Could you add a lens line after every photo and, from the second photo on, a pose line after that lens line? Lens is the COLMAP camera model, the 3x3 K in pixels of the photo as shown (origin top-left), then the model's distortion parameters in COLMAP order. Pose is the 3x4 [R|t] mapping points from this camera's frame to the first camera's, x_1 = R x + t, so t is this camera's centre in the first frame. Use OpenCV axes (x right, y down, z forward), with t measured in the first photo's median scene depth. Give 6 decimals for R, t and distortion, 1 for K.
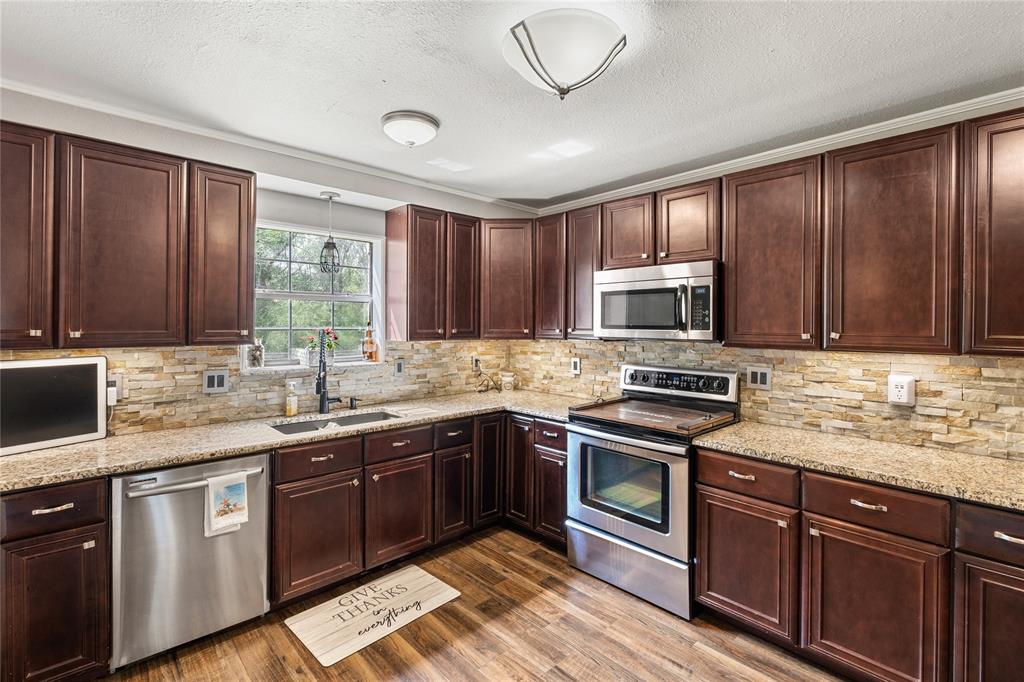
lens RADIAL K [[465.4, 0, 518.2], [0, 465.4, 327.0], [0, 0, 1]] dist [-0.003357, 0.001234]
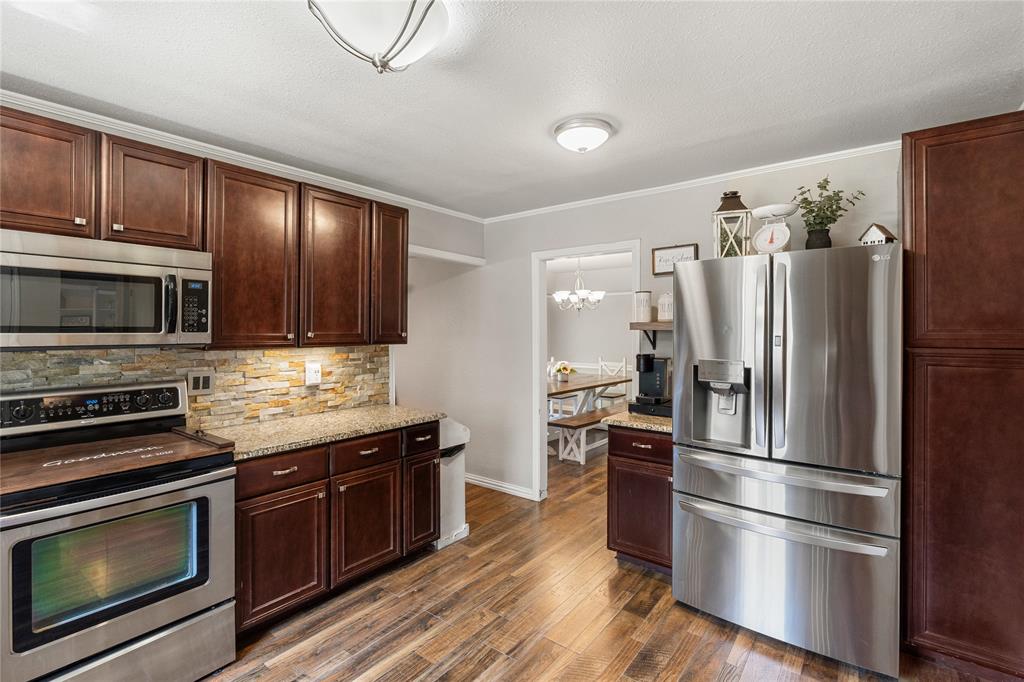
lens RADIAL K [[465.4, 0, 512.5], [0, 465.4, 330.5], [0, 0, 1]] dist [-0.003357, 0.001234]
pose [[-0.146653, -0.010825, 0.989129, -0.554562], [0.001226, 0.999937, 0.011126, -0.005497], [-0.989187, 0.002845, -0.146630, 0.580410]]
